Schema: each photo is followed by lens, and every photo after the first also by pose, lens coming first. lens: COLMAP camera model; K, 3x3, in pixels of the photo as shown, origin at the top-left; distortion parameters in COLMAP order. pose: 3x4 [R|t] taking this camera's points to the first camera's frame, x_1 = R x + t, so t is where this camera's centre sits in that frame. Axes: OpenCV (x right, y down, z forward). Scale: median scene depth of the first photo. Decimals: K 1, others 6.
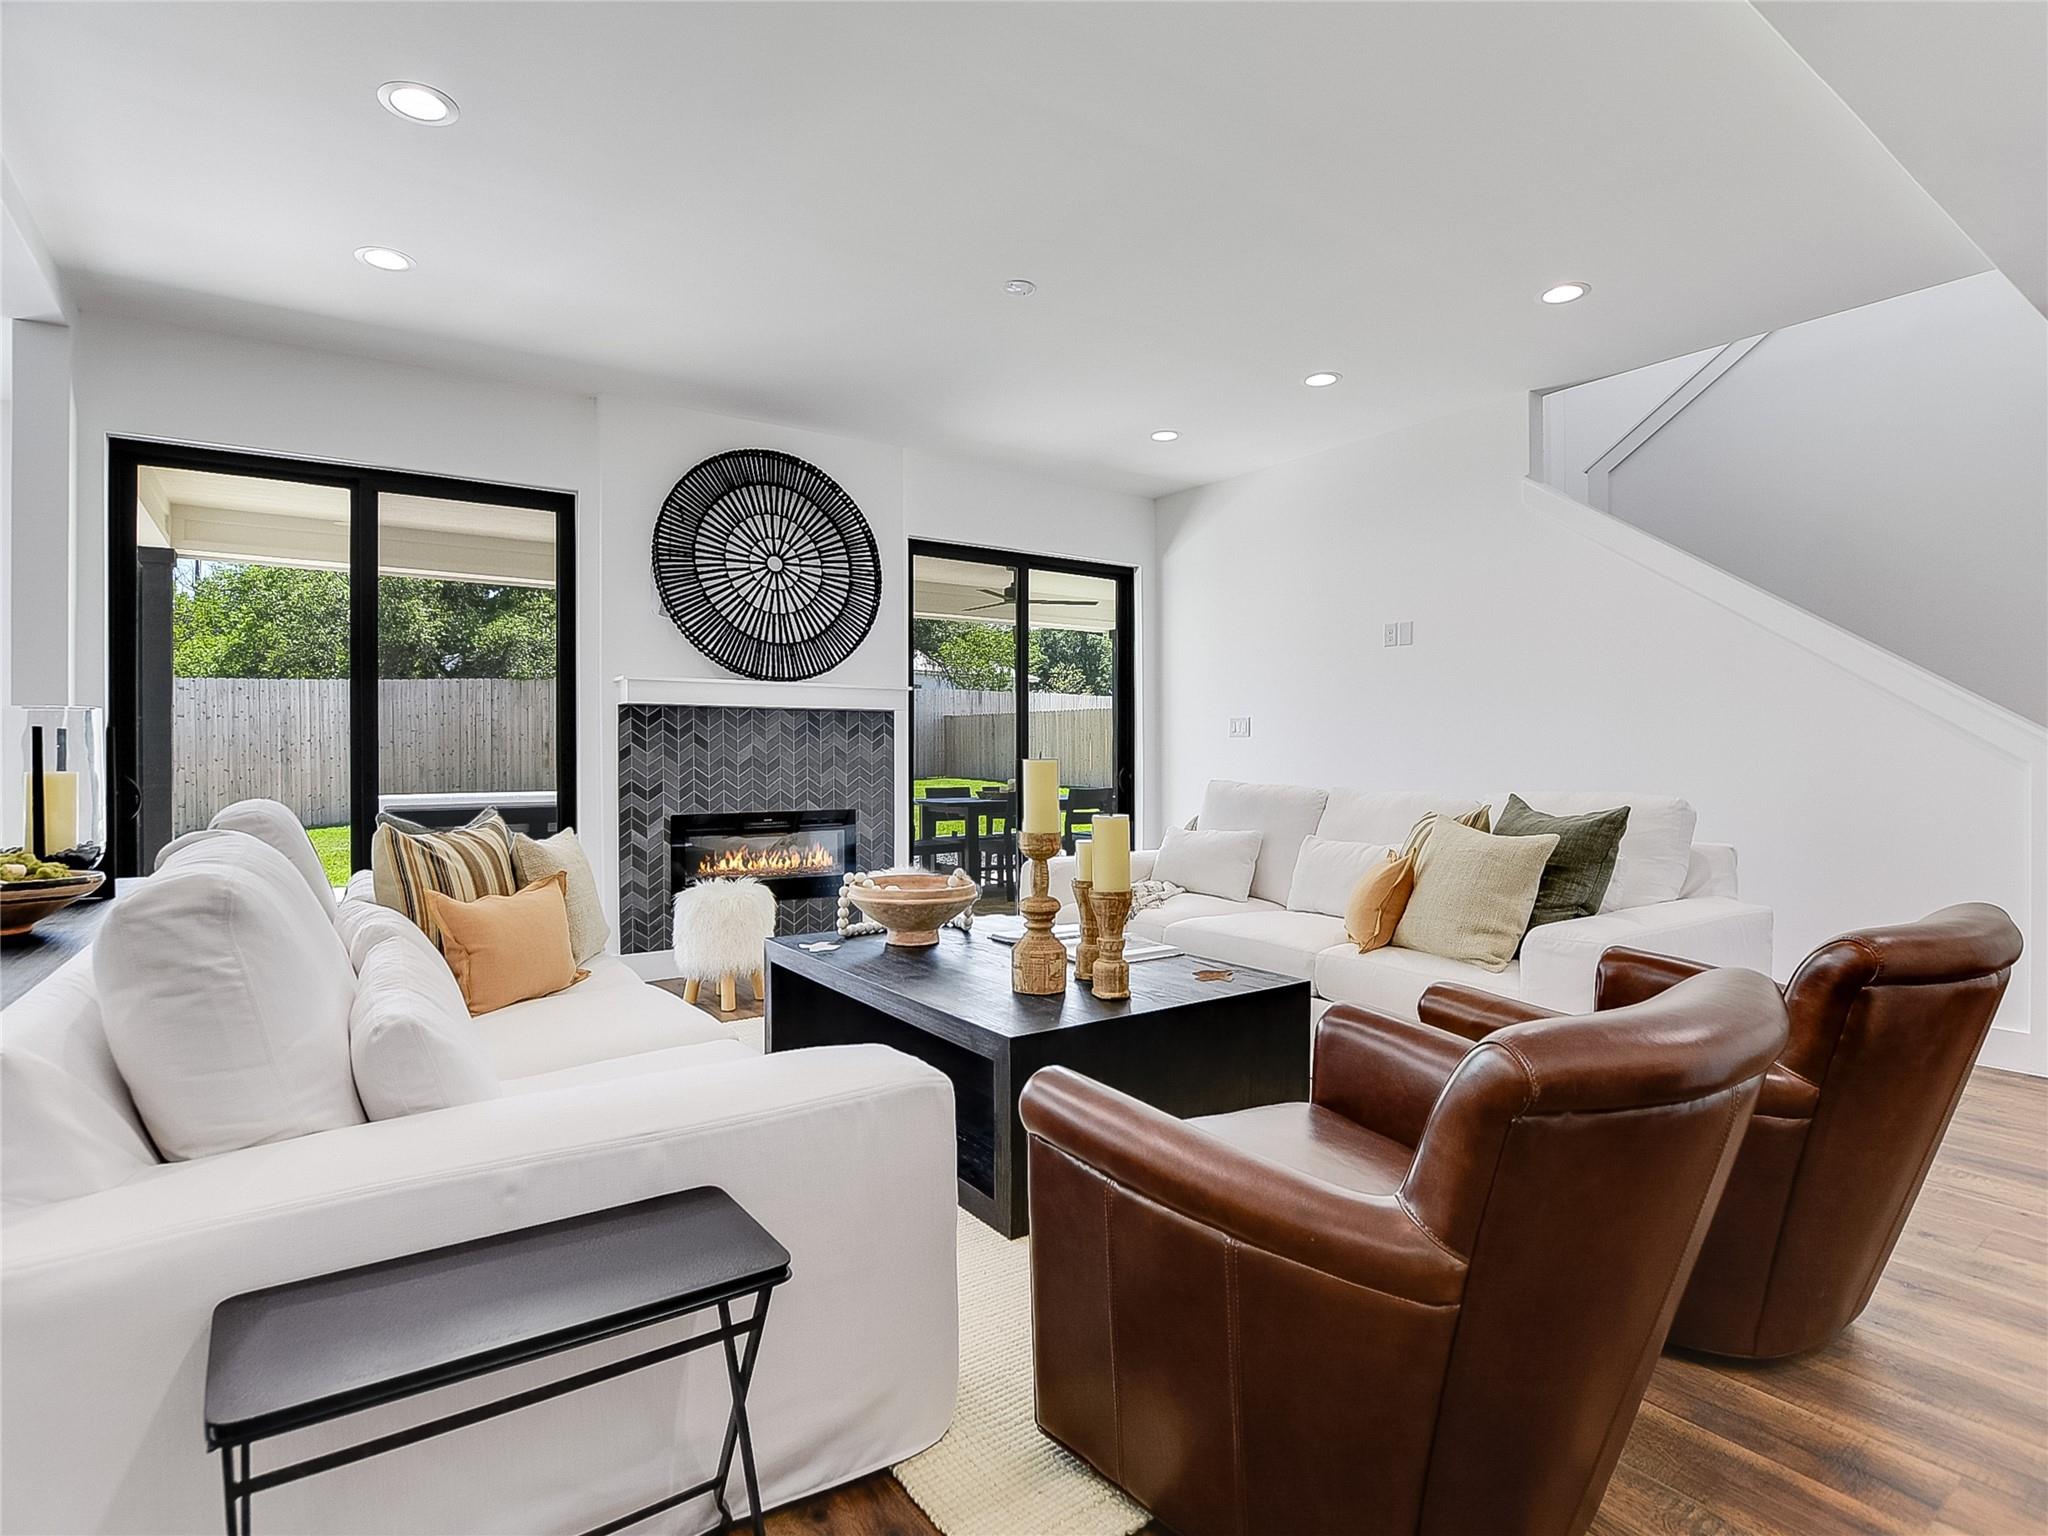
lens RADIAL K [[1034.2, 0, 1024.0], [0, 1034.2, 768.0], [0, 0, 1]] dist [-0.030238, 0.000276]
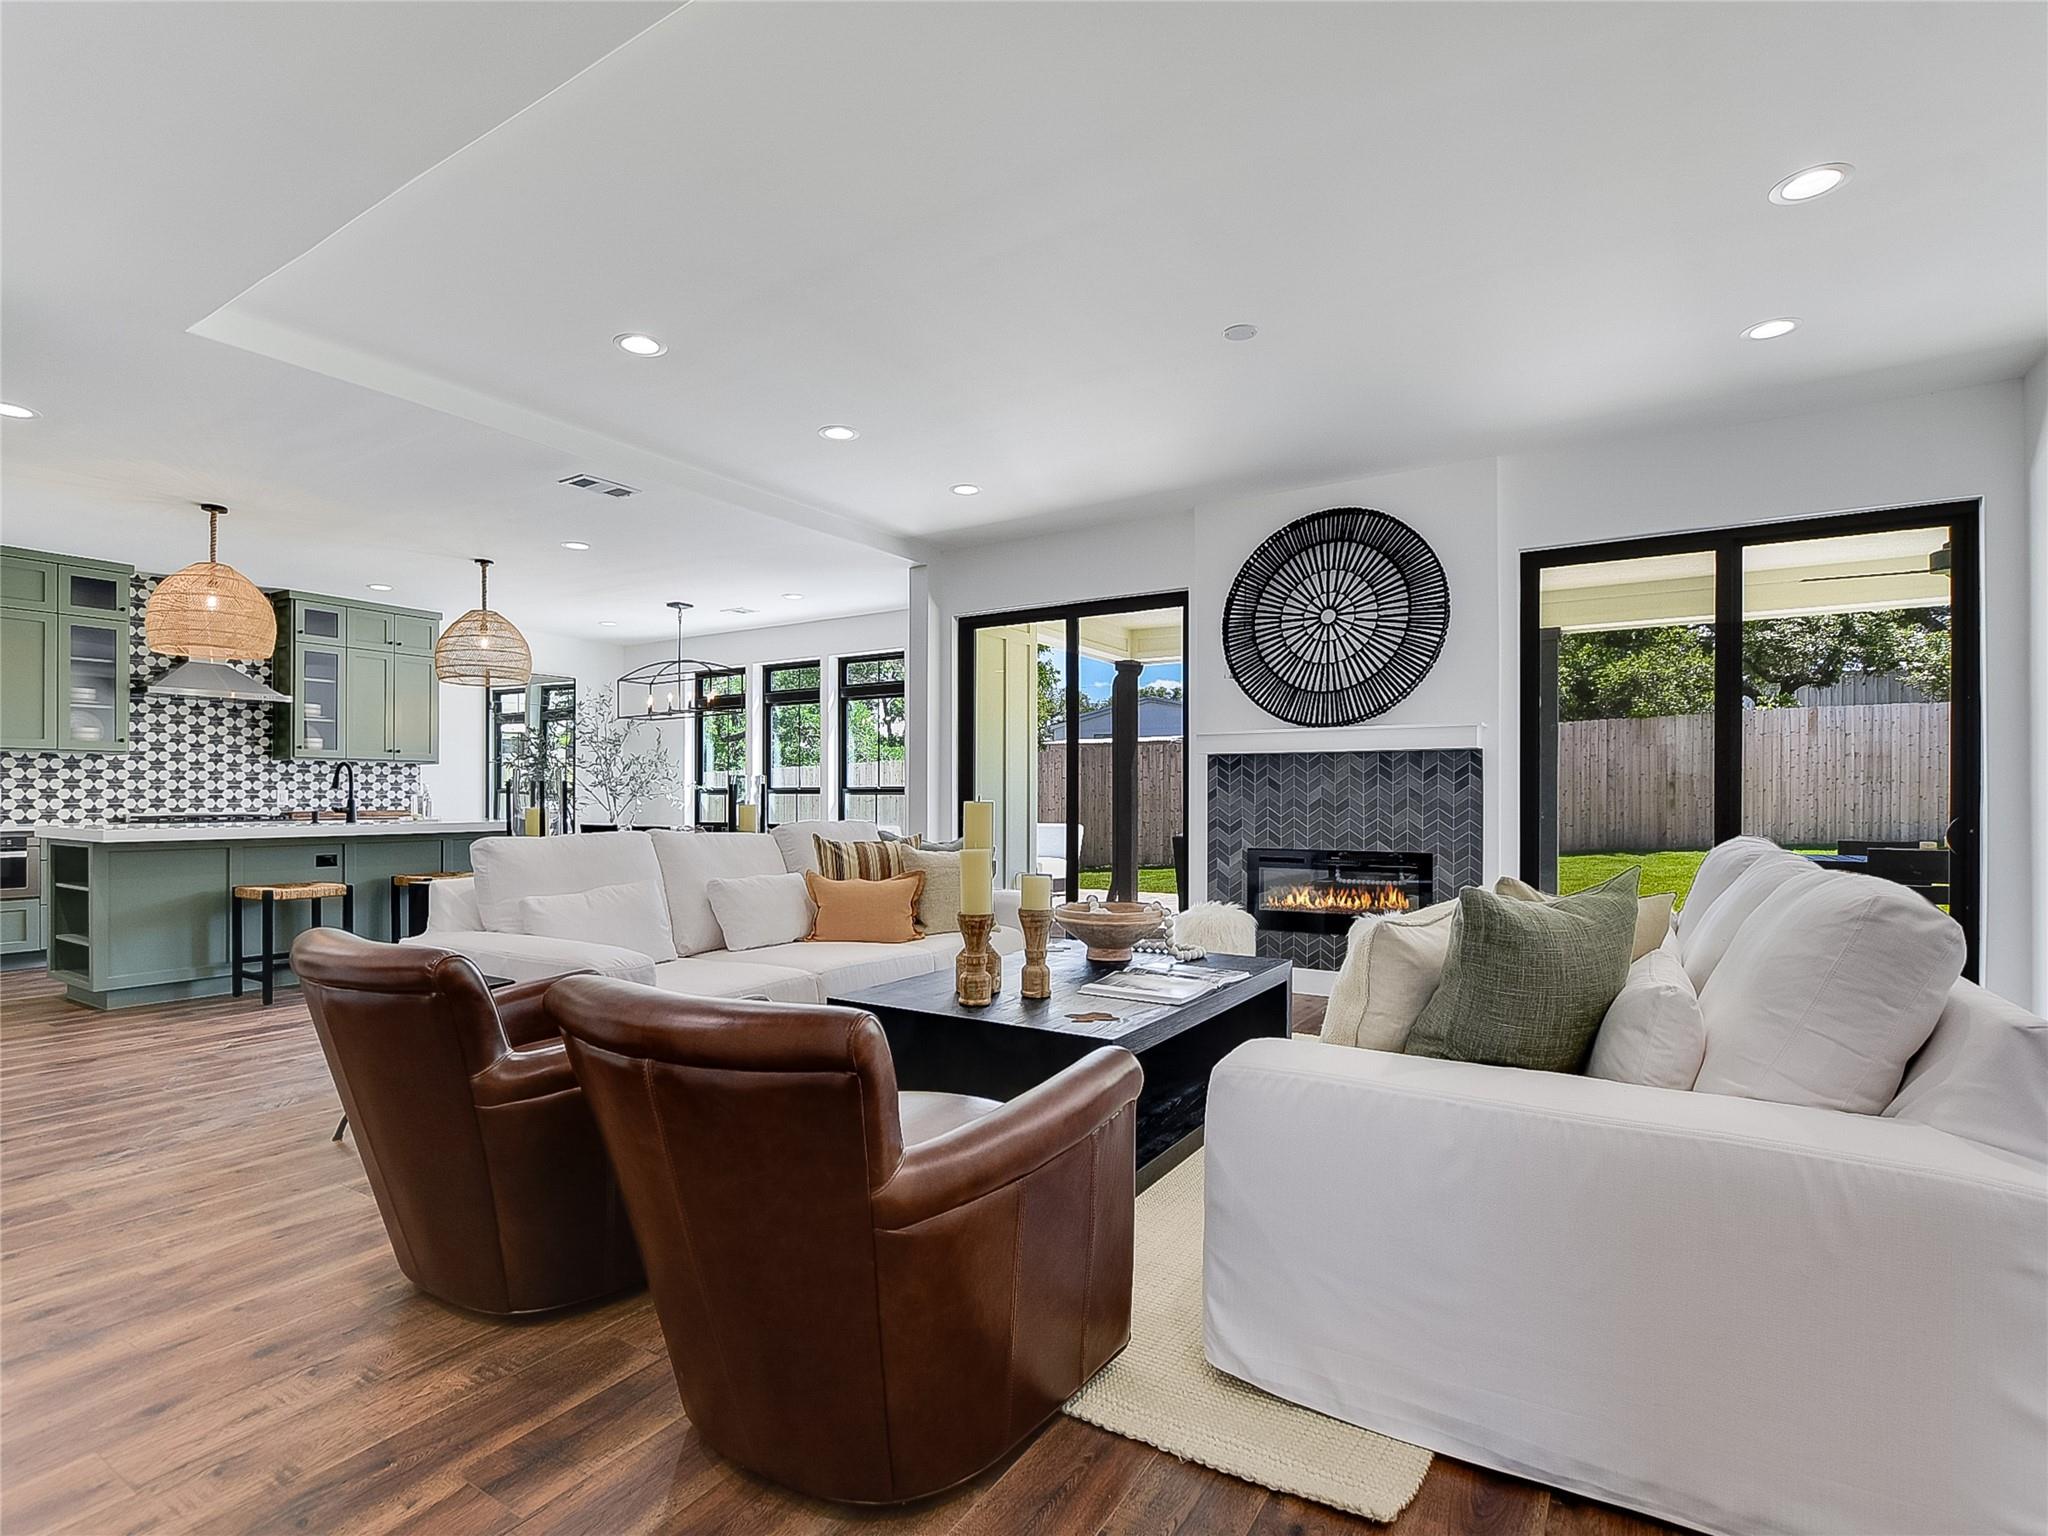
lens RADIAL K [[1008.4, 0, 1021.6], [0, 1008.4, 801.0], [0, 0, 1]] dist [-0.000725, 0.000567]
pose [[0.392126, 0.006660, -0.919888, 0.590411], [-0.012490, 0.999920, 0.001915, -0.006161], [0.919827, 0.010739, 0.392177, 0.304917]]
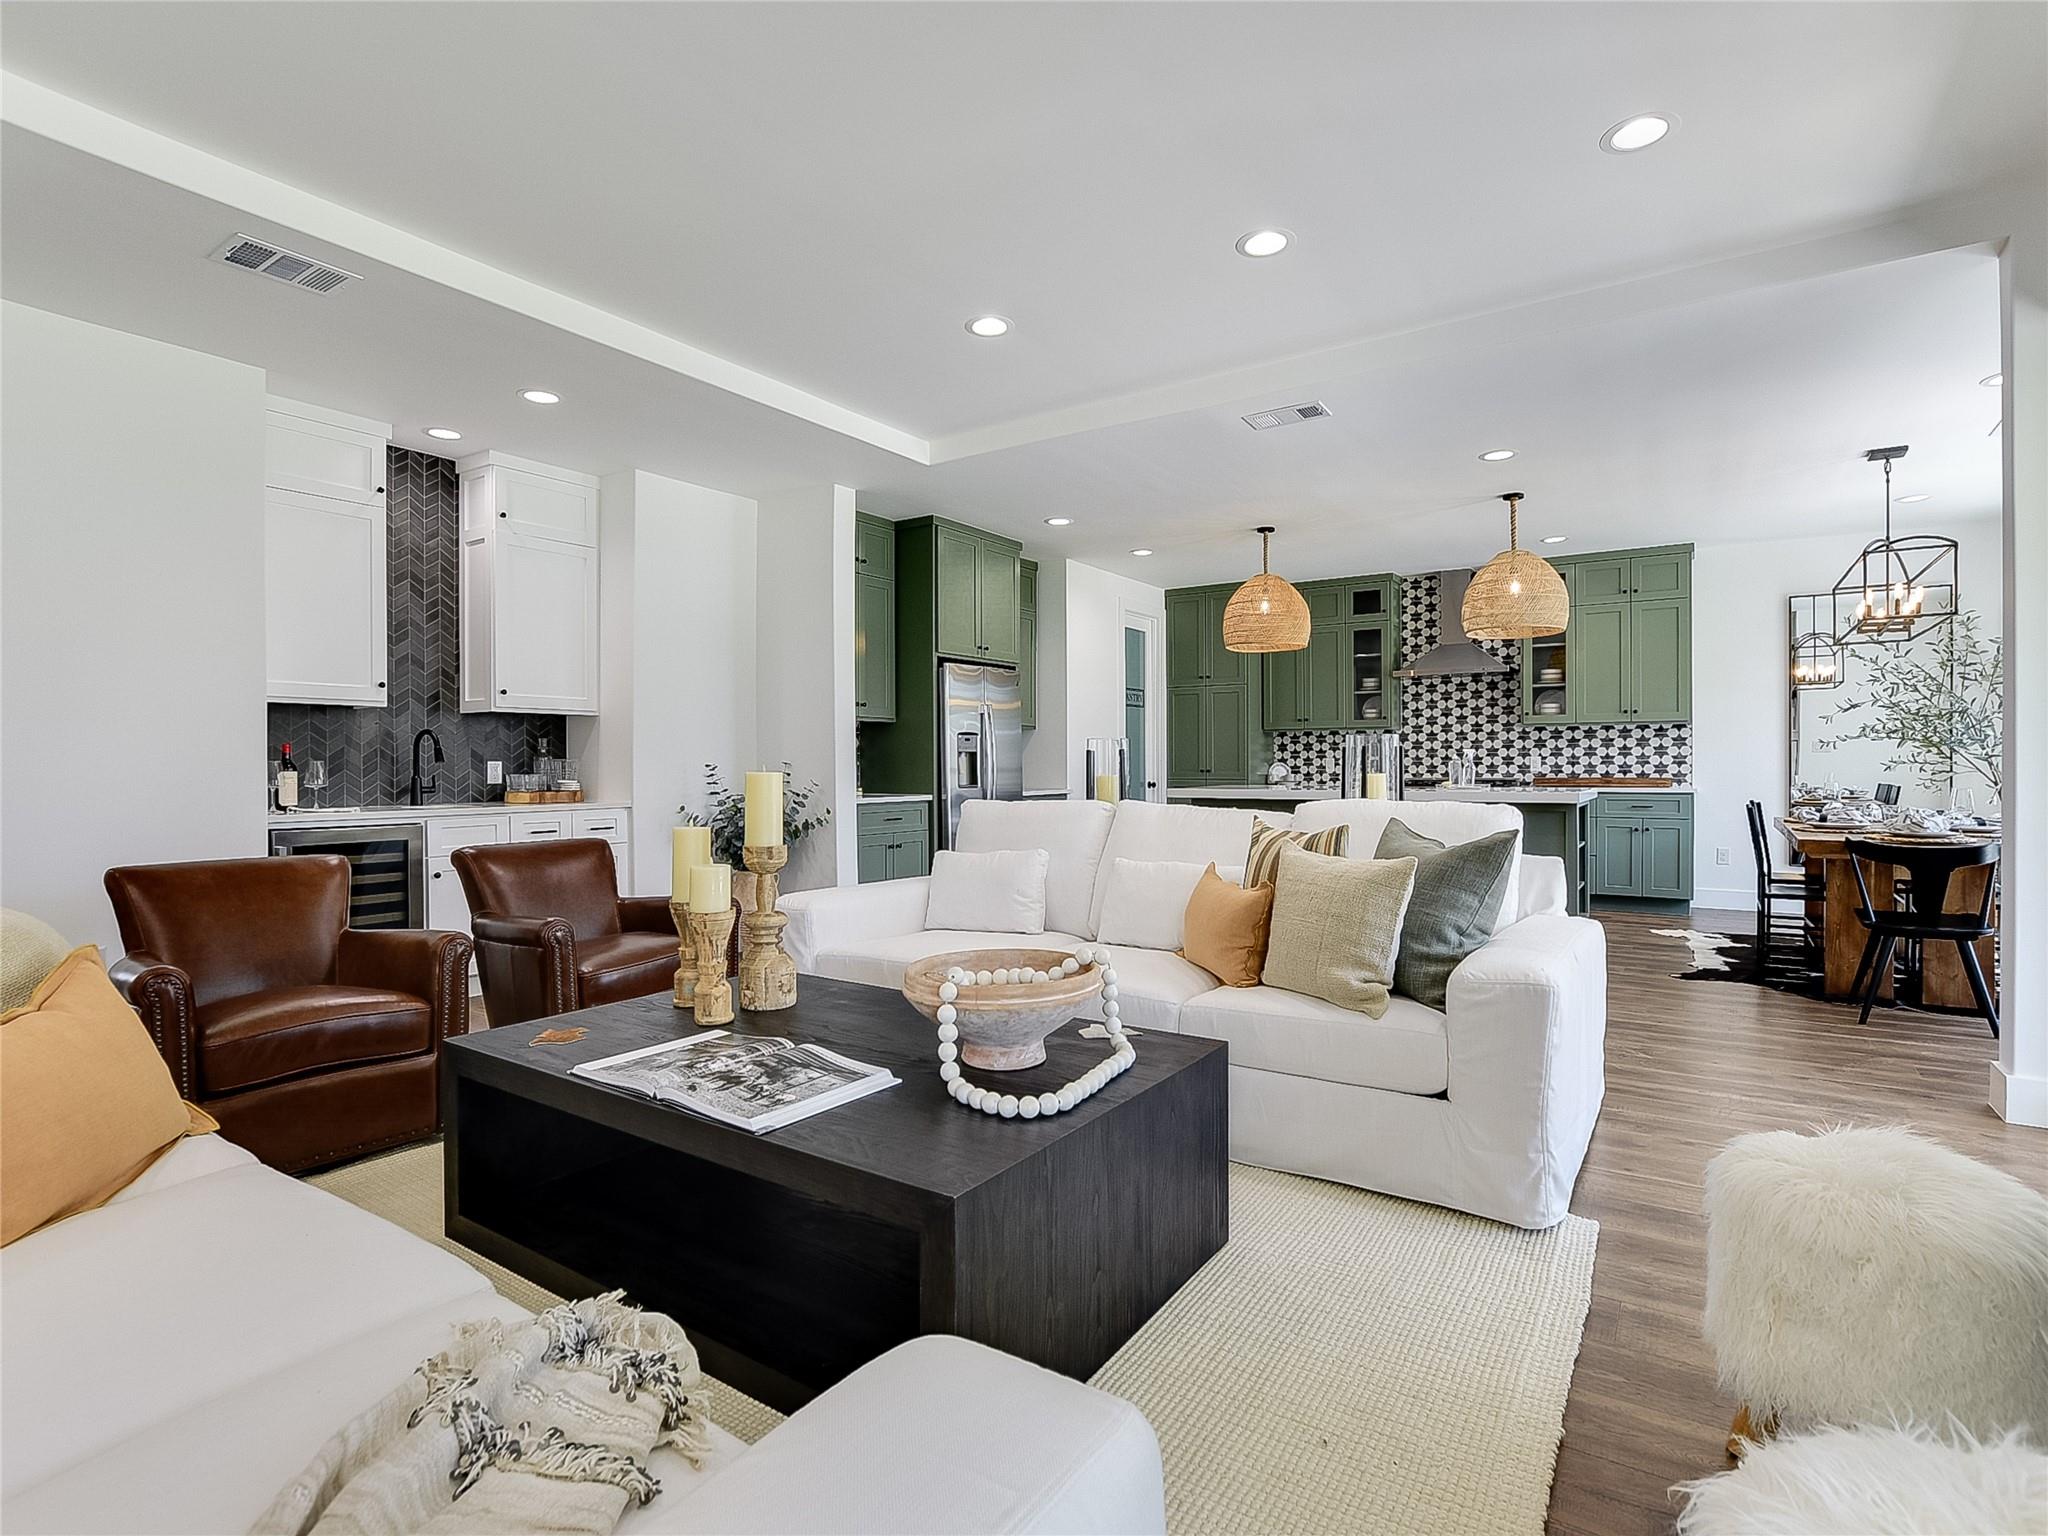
lens RADIAL K [[1009.6, 0, 1006.7], [0, 1009.6, 776.6], [0, 0, 1]] dist [-0.016926, 0.000500]
pose [[-0.935893, 0.011080, -0.352110, 0.063223], [0.003051, 0.999723, 0.023349, -0.013292], [0.352271, 0.020778, -0.935667, 1.034417]]
